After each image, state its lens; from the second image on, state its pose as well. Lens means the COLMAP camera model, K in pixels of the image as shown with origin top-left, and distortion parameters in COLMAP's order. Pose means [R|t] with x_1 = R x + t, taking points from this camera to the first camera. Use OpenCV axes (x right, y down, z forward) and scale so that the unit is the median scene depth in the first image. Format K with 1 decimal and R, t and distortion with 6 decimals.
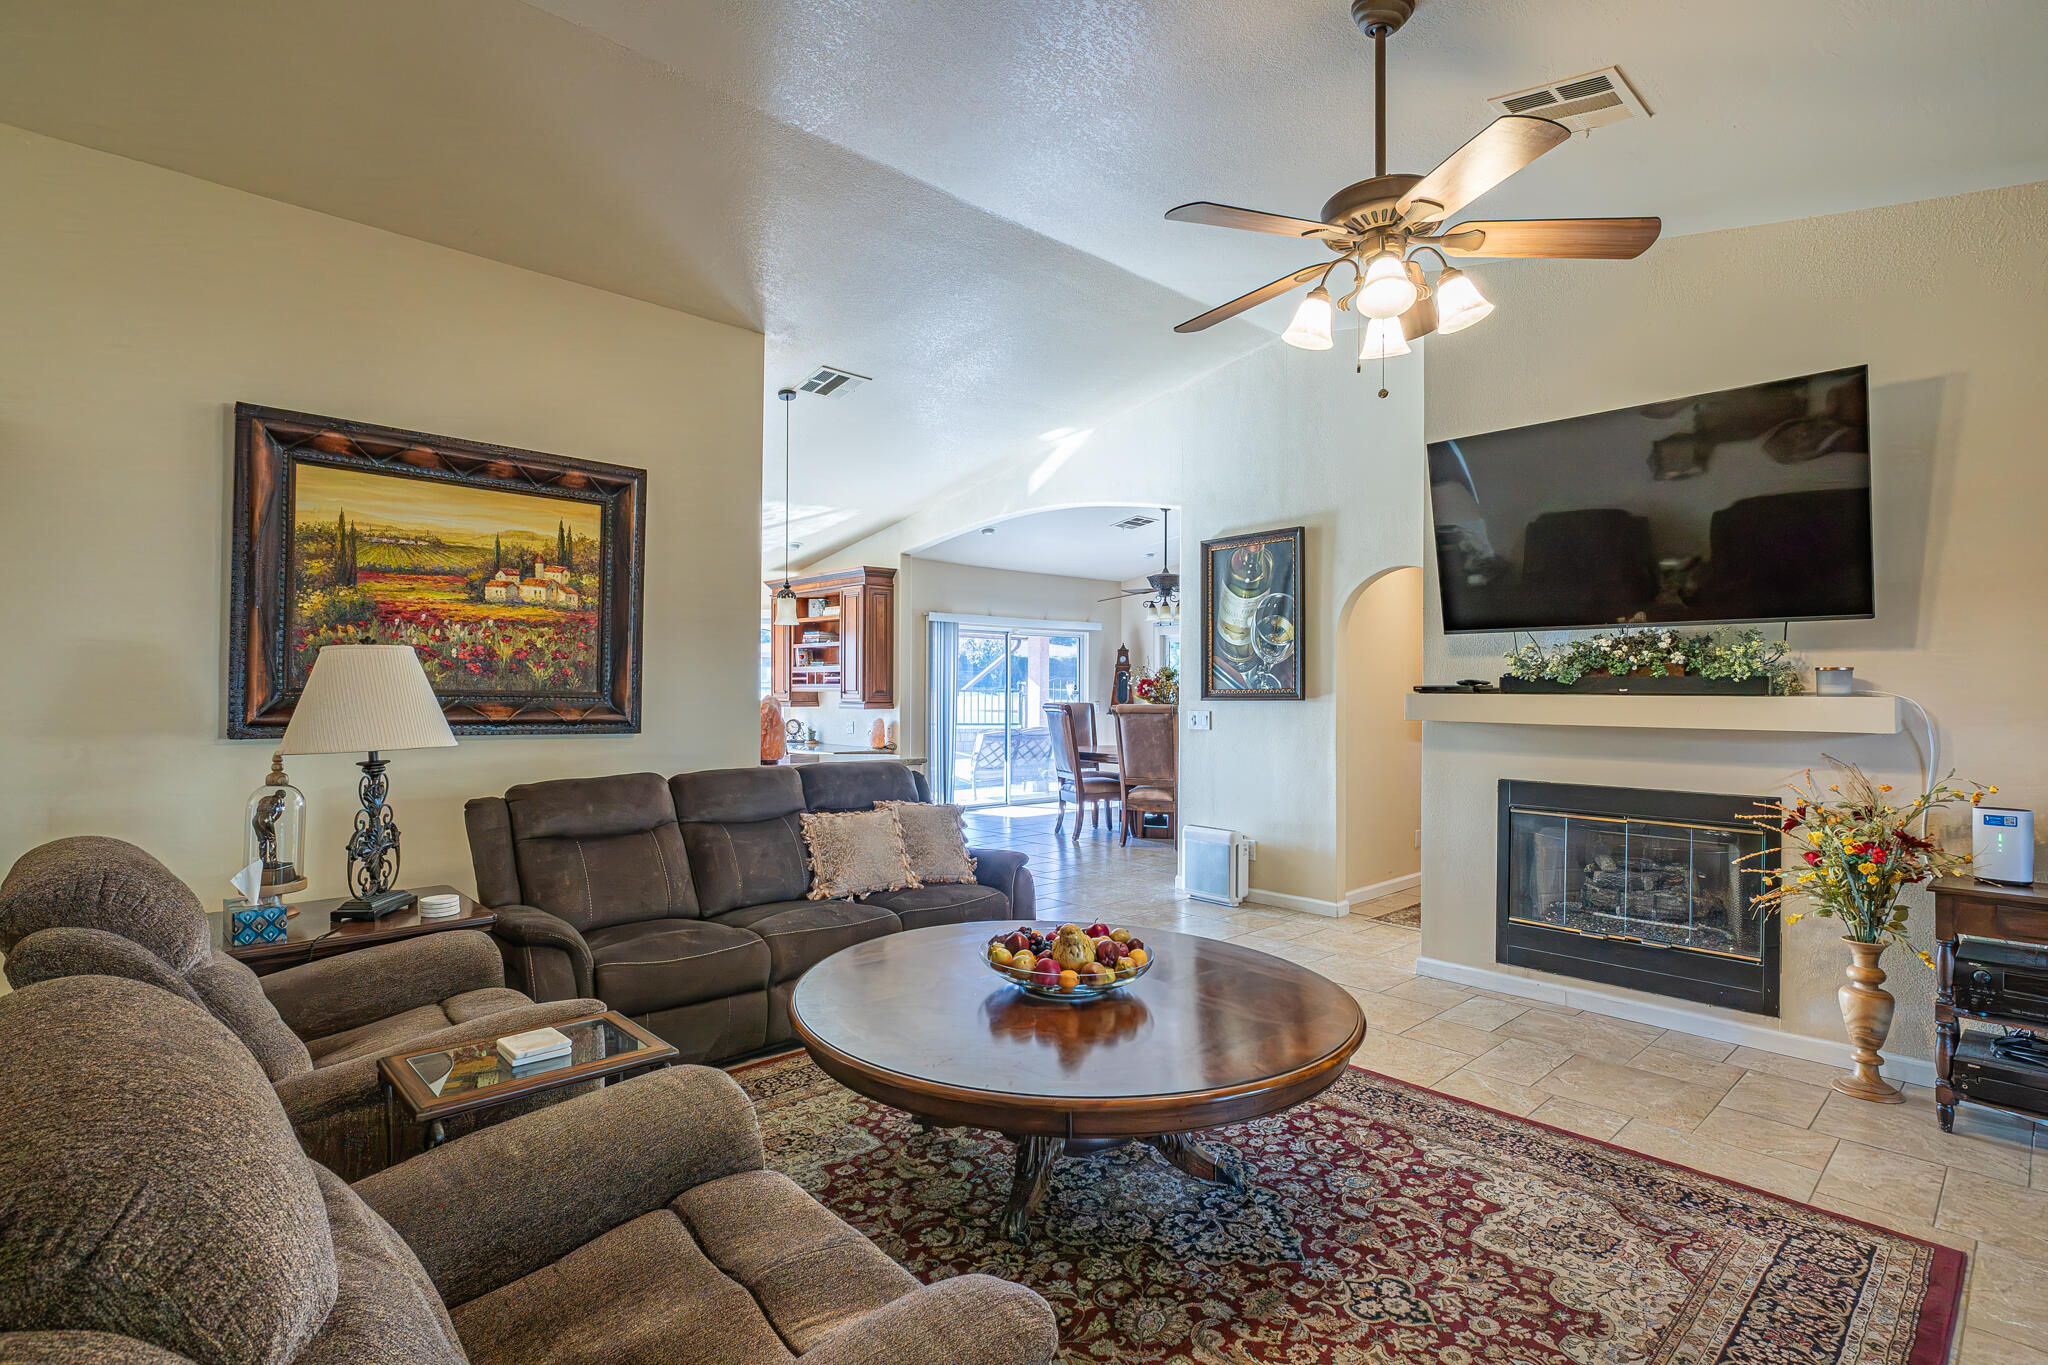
lens RADIAL K [[984.6, 0, 1027.5], [0, 984.6, 676.1], [0, 0, 1]] dist [-0.000996, 0.002312]
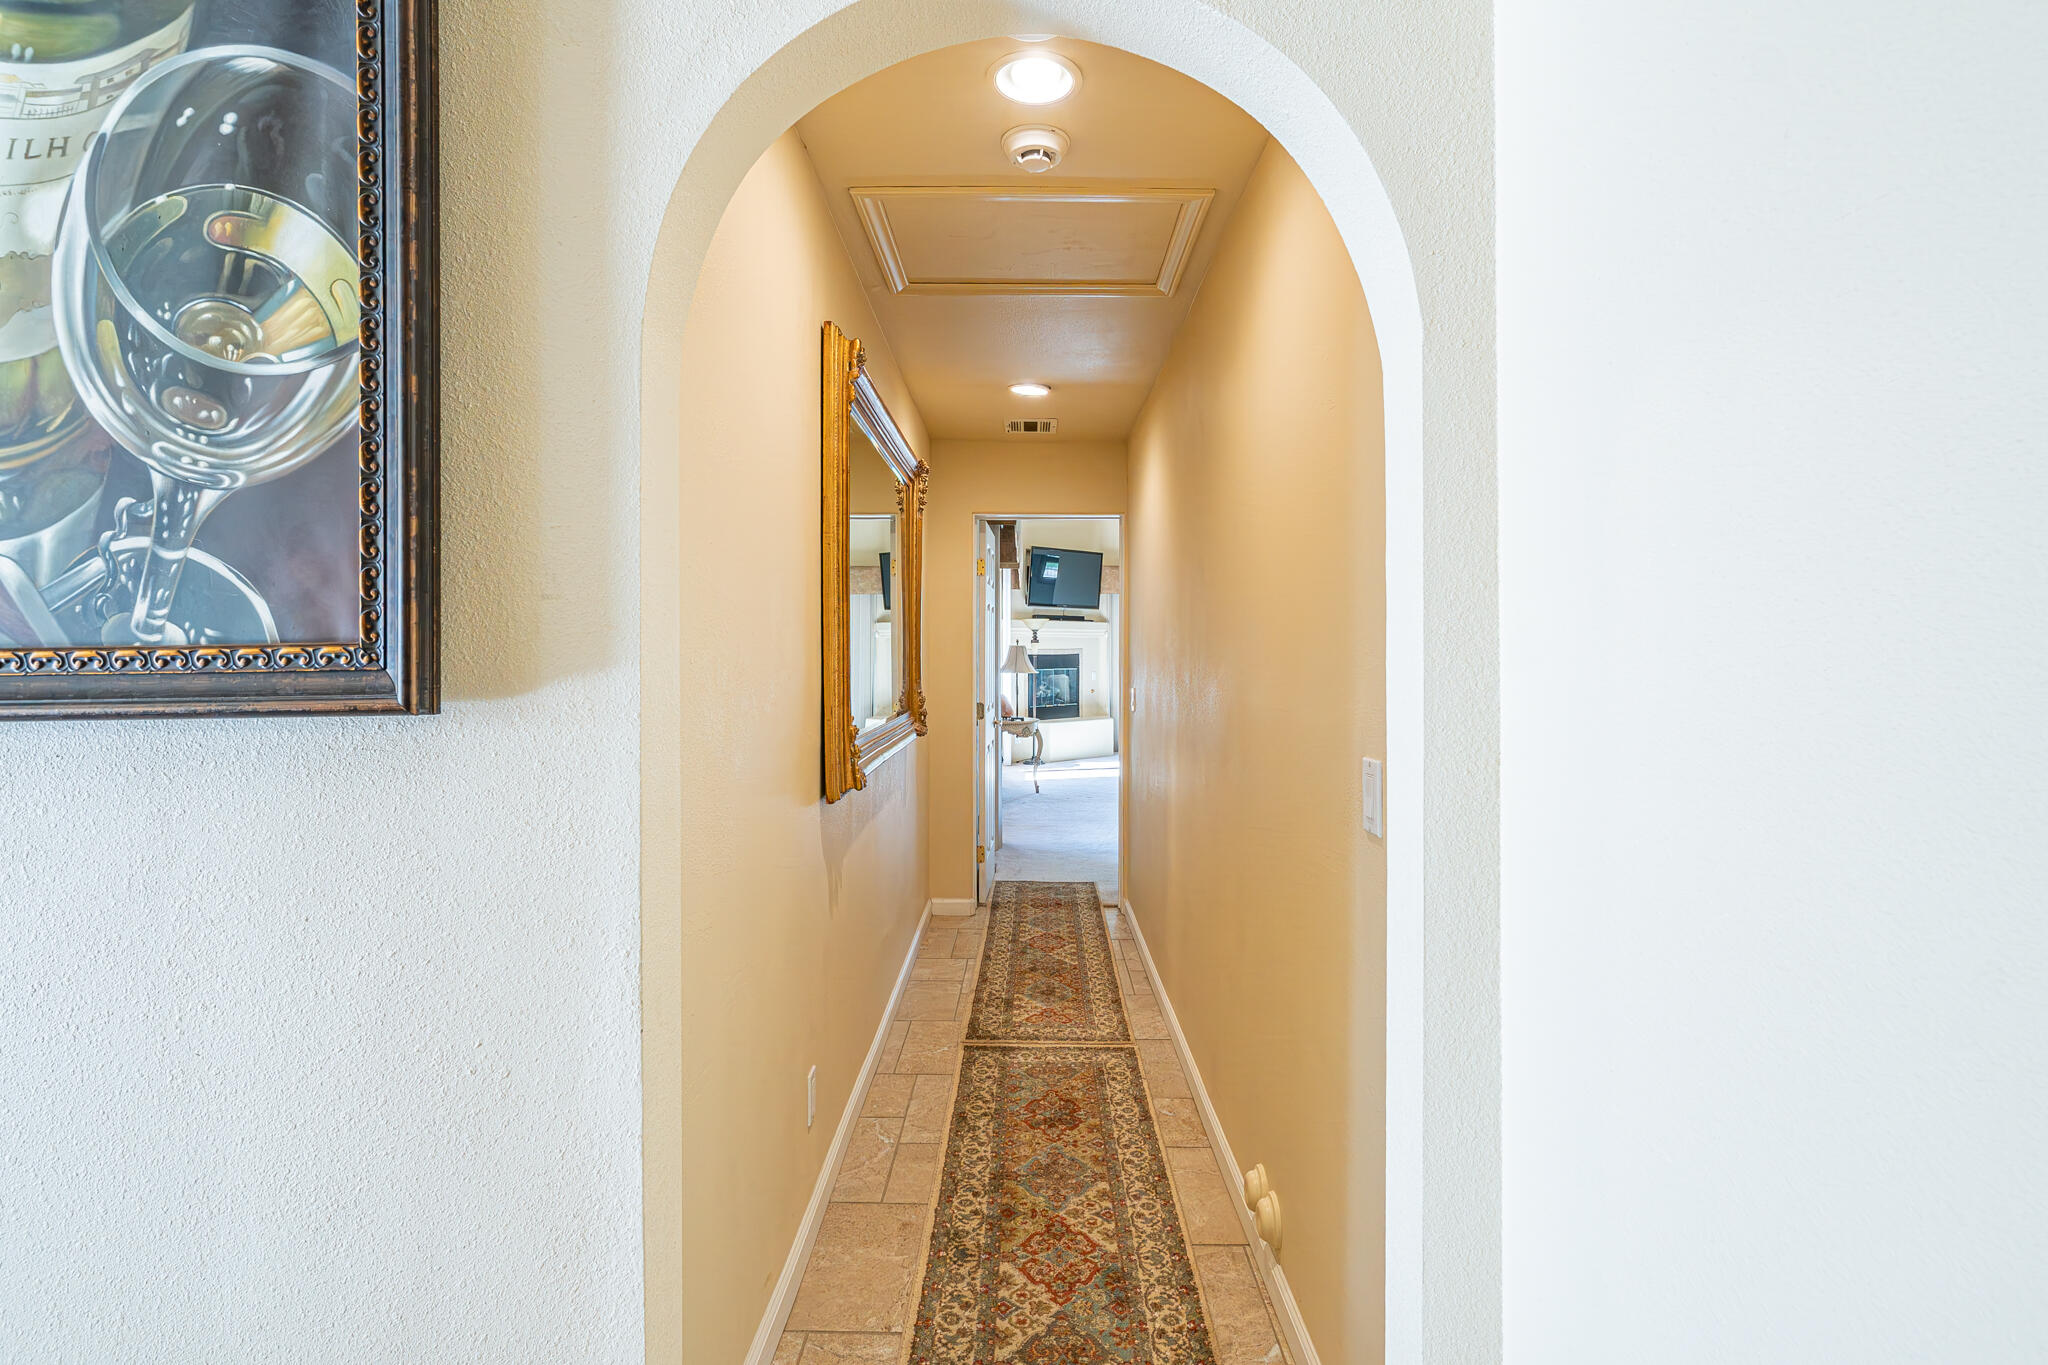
lens RADIAL K [[984.6, 0, 1024.6], [0, 984.6, 676.2], [0, 0, 1]] dist [-0.000996, 0.002312]
pose [[0.681785, -0.004714, 0.731537, 0.222818], [-0.003245, 0.999950, 0.009468, 0.016881], [-0.731545, -0.008829, 0.681736, 0.797451]]
